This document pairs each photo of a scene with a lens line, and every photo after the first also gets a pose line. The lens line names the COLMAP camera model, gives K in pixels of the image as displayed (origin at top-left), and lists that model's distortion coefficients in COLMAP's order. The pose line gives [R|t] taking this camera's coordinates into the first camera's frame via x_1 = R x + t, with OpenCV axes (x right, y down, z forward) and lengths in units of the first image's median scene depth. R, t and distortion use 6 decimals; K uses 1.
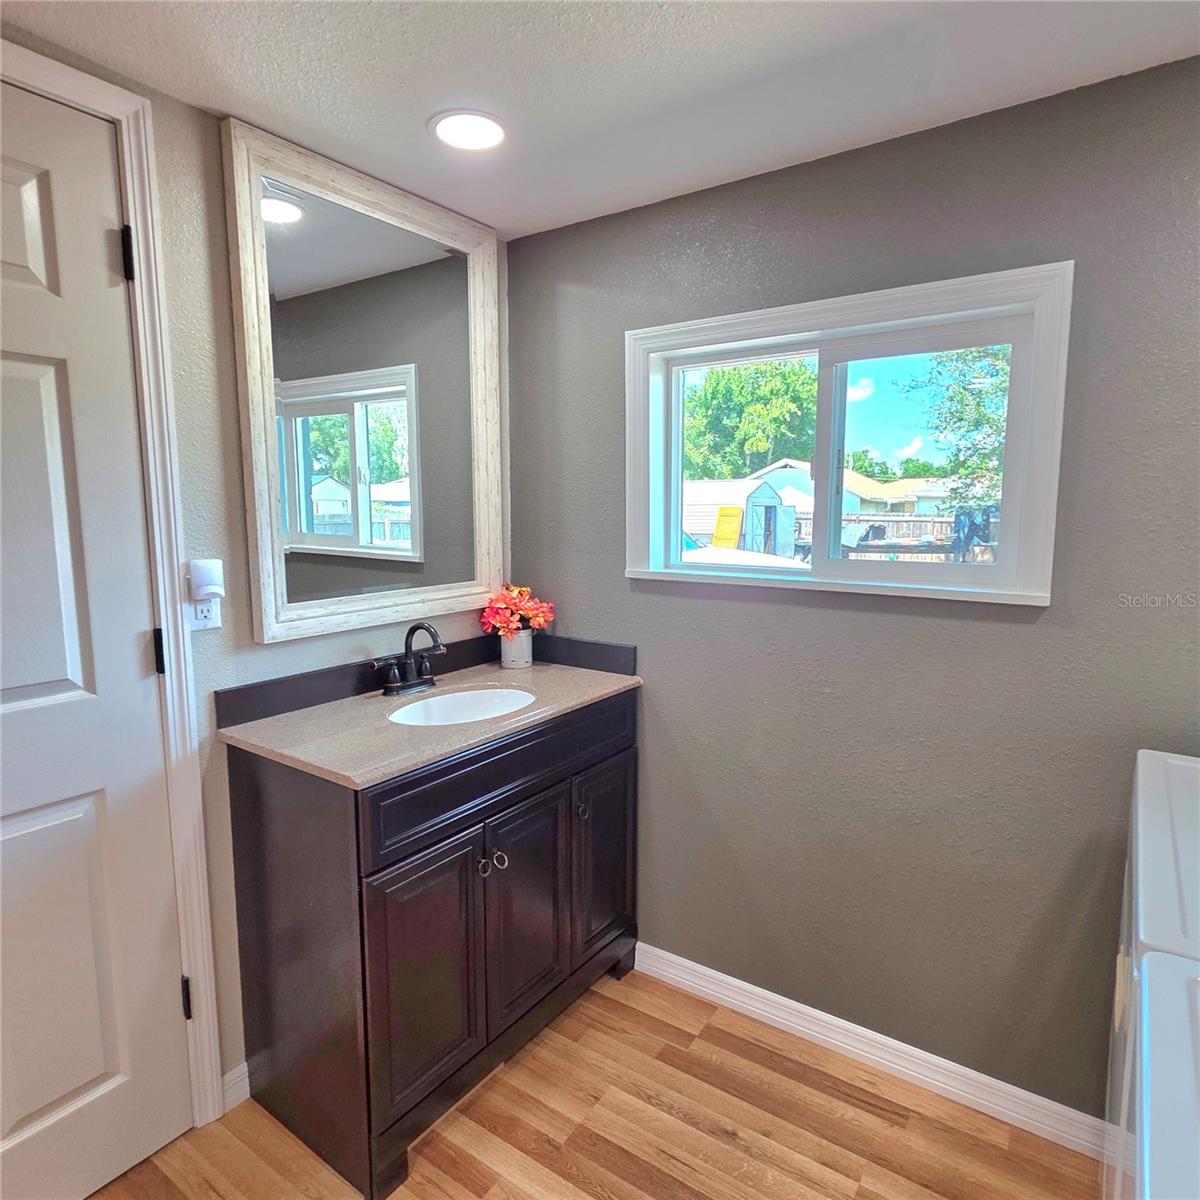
lens RADIAL K [[729.9, 0, 605.4], [0, 729.9, 599.5], [0, 0, 1]] dist [0.002180, -0.000896]
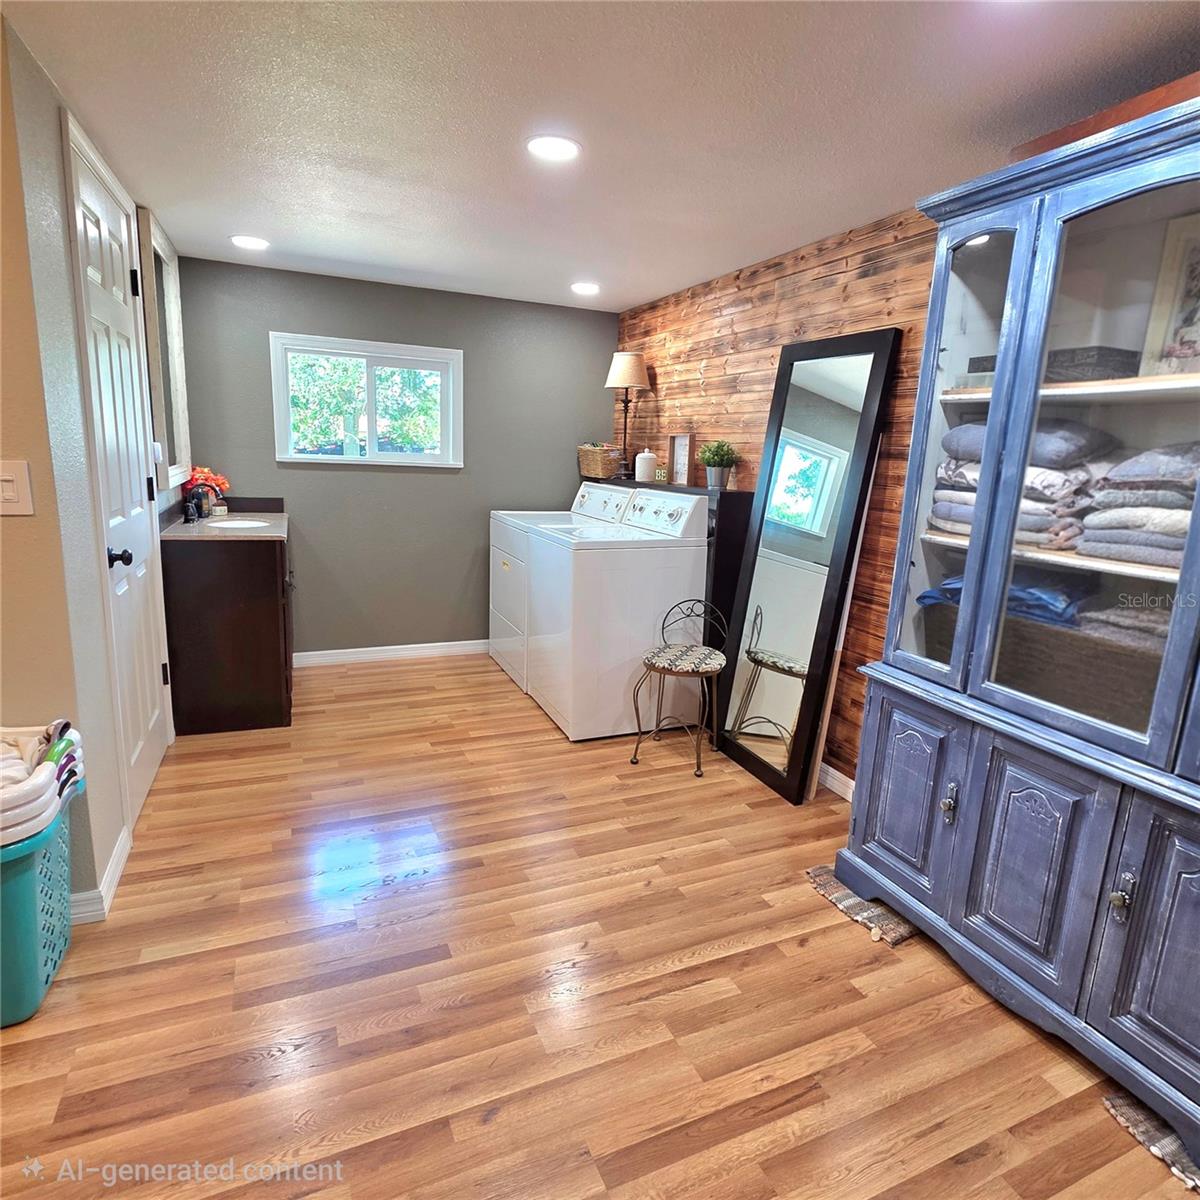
lens RADIAL K [[729.9, 0, 612.4], [0, 729.9, 602.8], [0, 0, 1]] dist [0.002180, -0.000896]
pose [[0.519267, -0.151906, 0.841003, -1.285845], [0.062733, 0.988196, 0.139760, 0.136311], [-0.852306, -0.019814, 0.522667, -0.835176]]
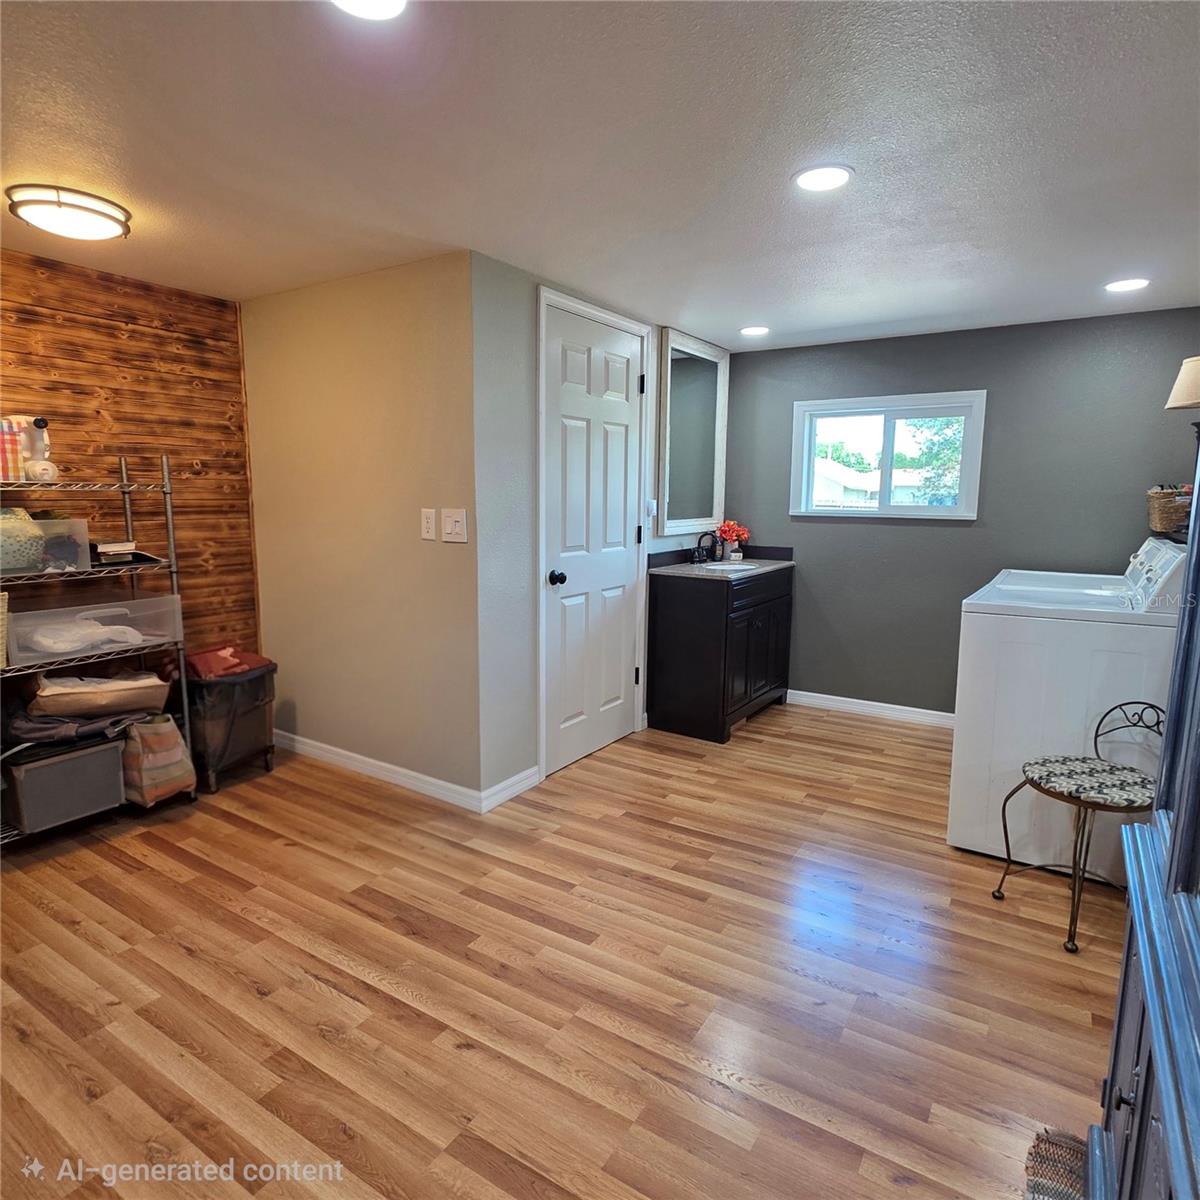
lens RADIAL K [[729.9, 0, 608.6], [0, 729.9, 605.5], [0, 0, 1]] dist [0.002180, -0.000896]
pose [[0.999254, 0.002972, 0.038504, -0.636855], [-0.003944, 0.999674, 0.025210, 0.199876], [-0.038416, -0.025343, 0.998940, -1.237023]]
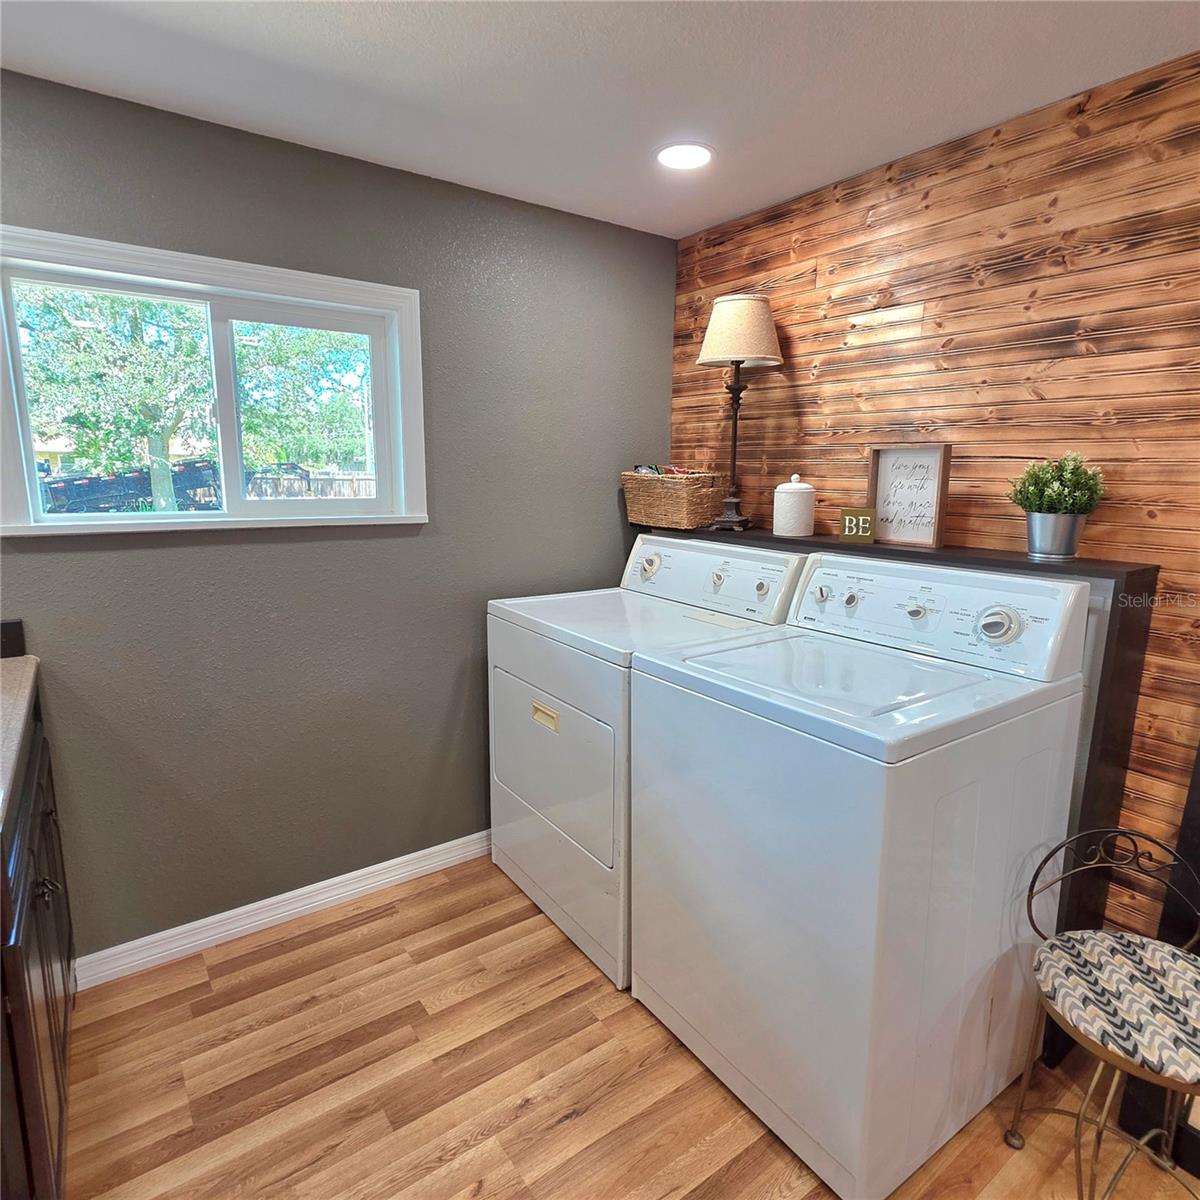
lens RADIAL K [[729.9, 0, 608.7], [0, 729.9, 599.0], [0, 0, 1]] dist [0.002180, -0.000896]
pose [[0.330591, -0.162484, 0.929682, -0.547245], [0.106161, 0.985219, 0.134440, 0.001274], [-0.937785, 0.054251, 0.342953, 0.108443]]
